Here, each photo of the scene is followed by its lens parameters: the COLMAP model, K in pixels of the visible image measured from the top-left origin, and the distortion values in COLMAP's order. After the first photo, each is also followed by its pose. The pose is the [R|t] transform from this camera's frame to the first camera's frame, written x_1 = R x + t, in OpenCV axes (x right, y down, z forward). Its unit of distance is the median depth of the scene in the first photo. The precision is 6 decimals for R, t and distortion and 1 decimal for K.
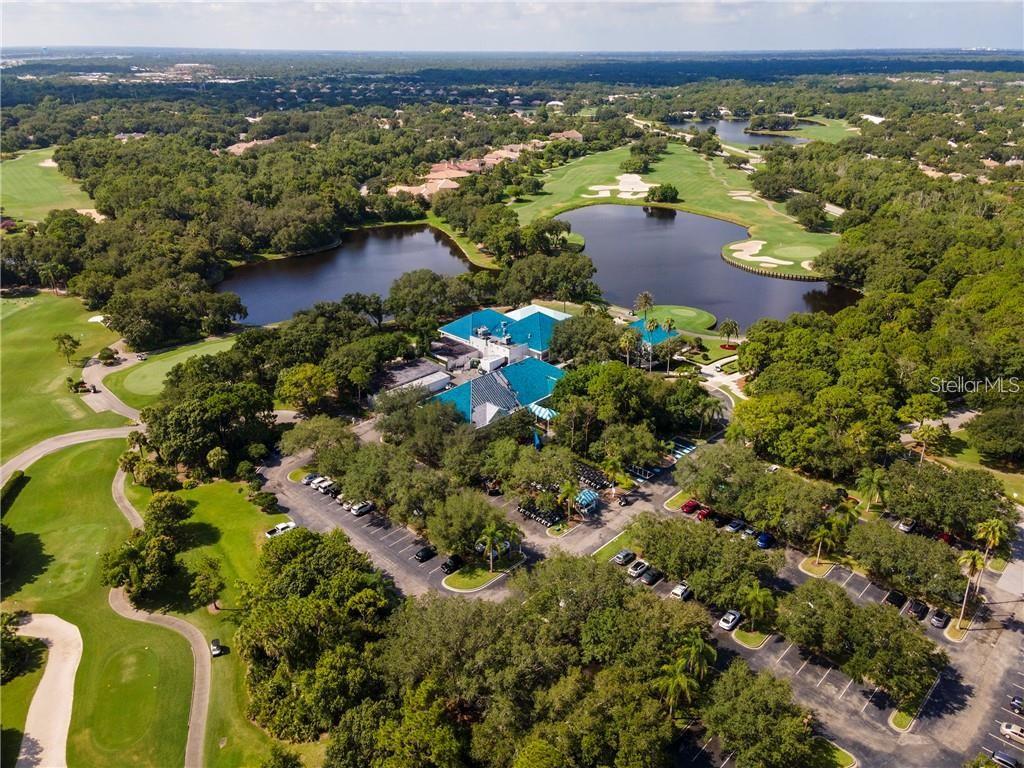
lens RADIAL K [[719.5, 0, 512.9], [0, 719.5, 385.3], [0, 0, 1]] dist [0.046076, 0.007554]
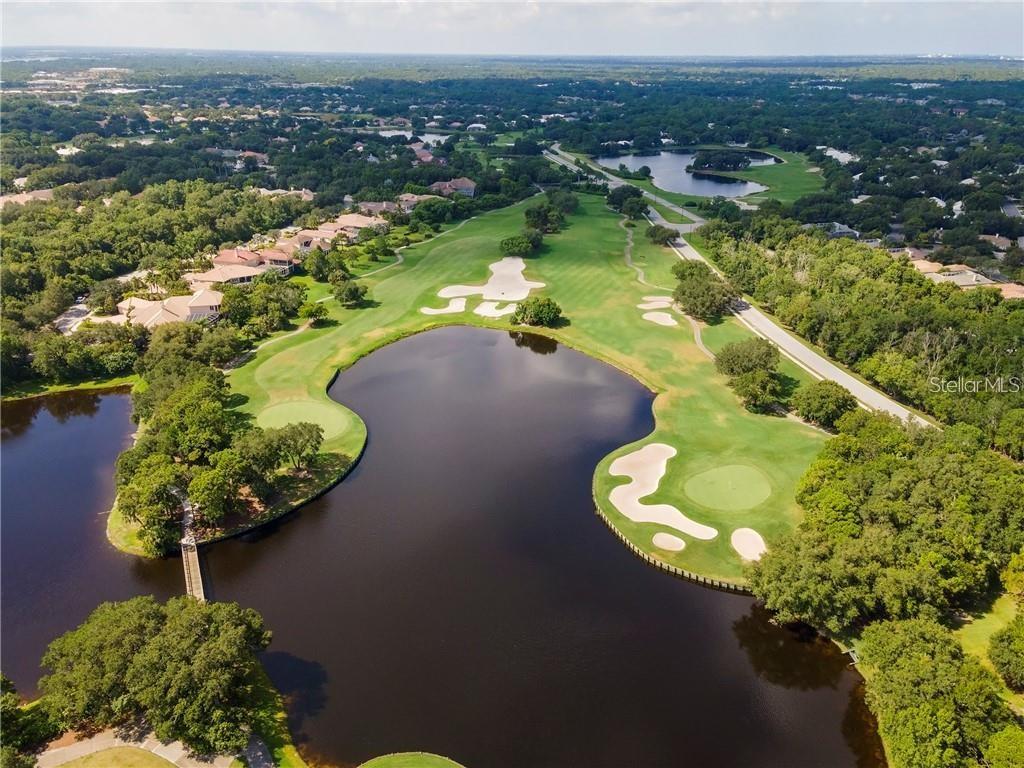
lens RADIAL K [[719.5, 0, 511.3], [0, 719.5, 383.2], [0, 0, 1]] dist [0.046076, 0.007554]
pose [[0.999167, -0.013156, 0.038628, 0.150471], [0.013345, 0.999900, -0.004637, -0.189477], [-0.038563, 0.005149, 0.999243, 0.331571]]
